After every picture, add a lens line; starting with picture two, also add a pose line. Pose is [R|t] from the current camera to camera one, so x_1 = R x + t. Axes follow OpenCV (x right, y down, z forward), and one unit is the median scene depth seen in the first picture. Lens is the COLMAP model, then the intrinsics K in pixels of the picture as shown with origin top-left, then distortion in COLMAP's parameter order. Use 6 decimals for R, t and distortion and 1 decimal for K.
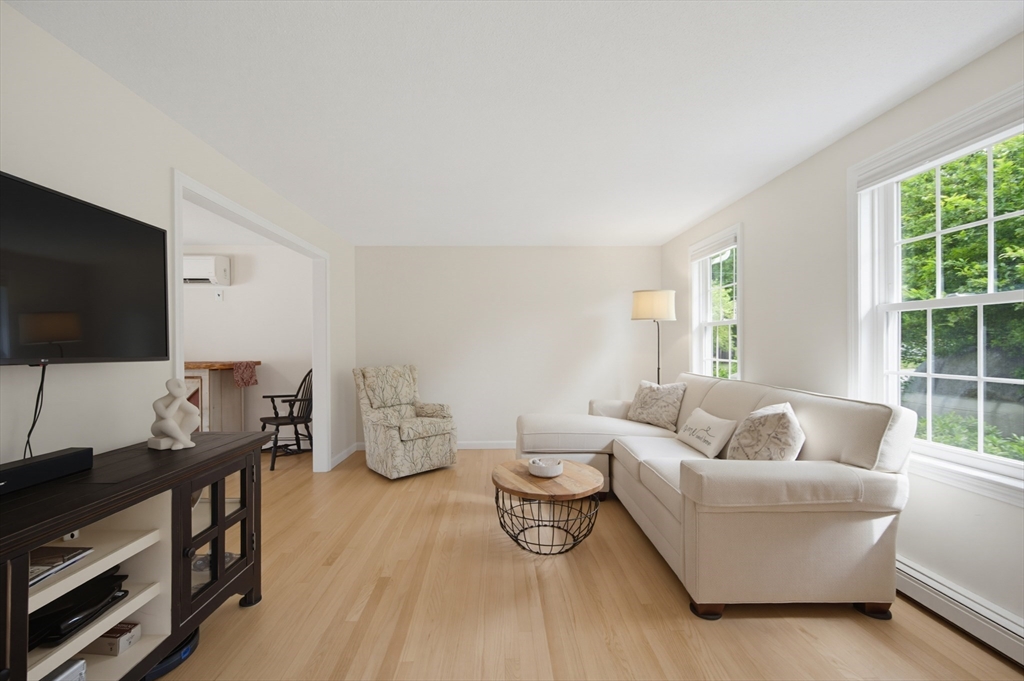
lens RADIAL K [[407.6, 0, 516.2], [0, 407.6, 343.3], [0, 0, 1]] dist [0.000127, -0.000044]
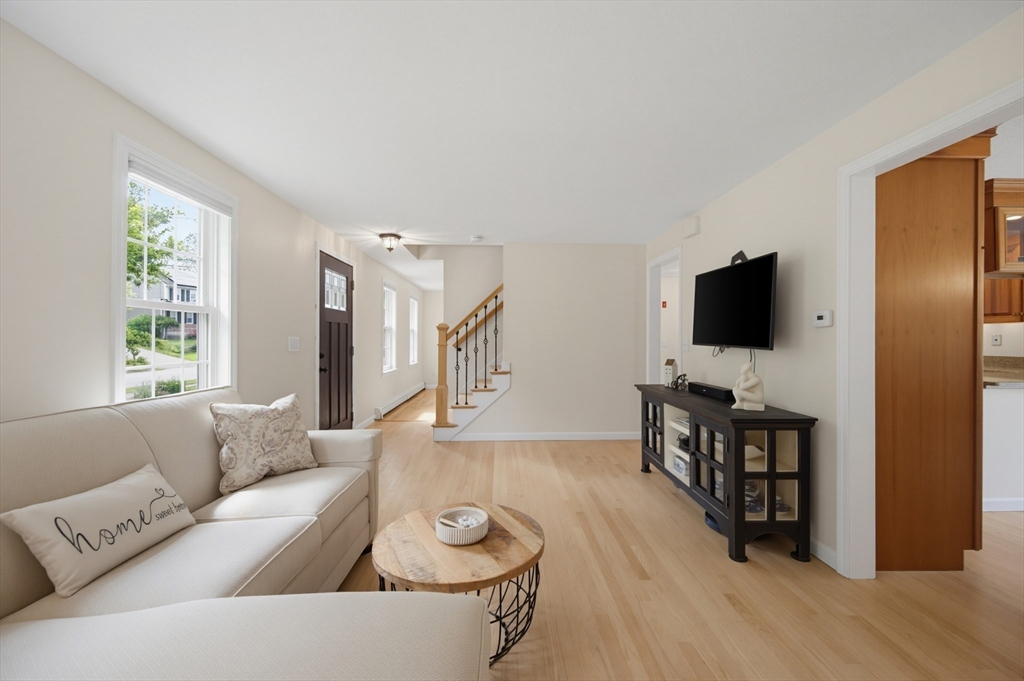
lens RADIAL K [[407.6, 0, 516.2], [0, 407.6, 343.3], [0, 0, 1]] dist [0.000127, -0.000044]
pose [[-0.999980, 0.002274, 0.005966, -0.022059], [0.002281, 0.999997, 0.001166, 0.010262], [-0.005964, 0.001180, -0.999982, 1.953568]]
